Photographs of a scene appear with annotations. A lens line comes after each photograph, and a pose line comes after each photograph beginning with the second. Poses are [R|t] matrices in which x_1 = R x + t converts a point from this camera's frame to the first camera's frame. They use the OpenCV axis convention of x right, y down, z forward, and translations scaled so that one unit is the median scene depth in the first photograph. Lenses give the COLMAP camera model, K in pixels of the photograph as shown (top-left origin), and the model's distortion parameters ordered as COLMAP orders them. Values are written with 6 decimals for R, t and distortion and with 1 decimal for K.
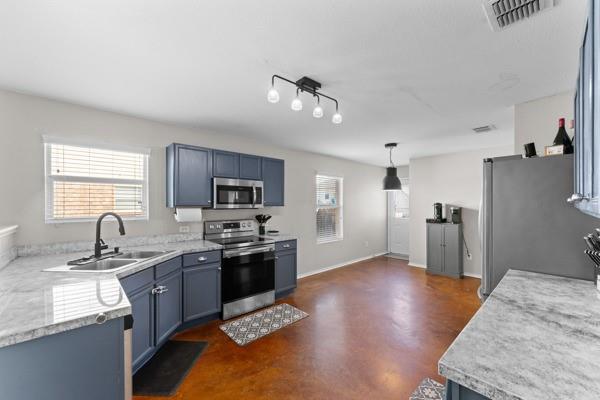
lens RADIAL K [[242.4, 0, 297.3], [0, 242.4, 202.5], [0, 0, 1]] dist [-0.001320, -0.000076]
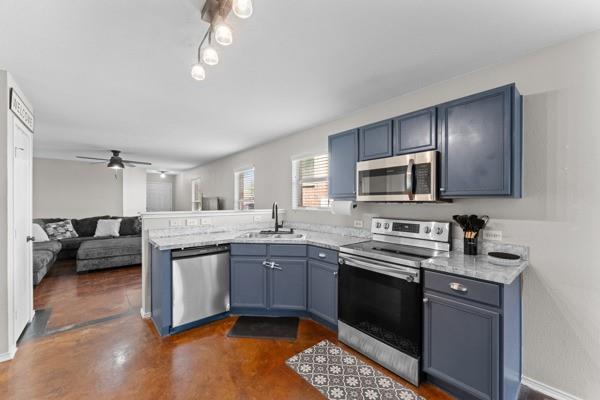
lens RADIAL K [[242.4, 0, 298.8], [0, 242.4, 202.5], [0, 0, 1]] dist [-0.001320, -0.000076]
pose [[-0.048491, 0.000792, -0.998823, 0.315701], [0.003590, 0.999993, 0.000618, 0.019155], [0.998817, -0.003556, -0.048493, 0.568683]]
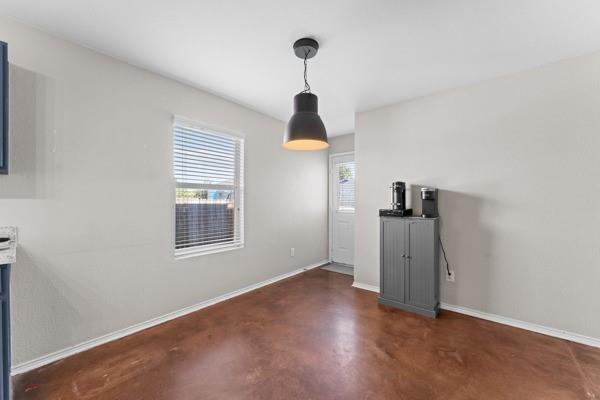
lens RADIAL K [[242.4, 0, 297.2], [0, 242.4, 201.1], [0, 0, 1]] dist [-0.001320, -0.000076]
pose [[0.989777, 0.004360, 0.142556, 0.277186], [-0.004571, 0.999989, 0.001152, 0.050613], [-0.142549, -0.001792, 0.989786, 0.496098]]
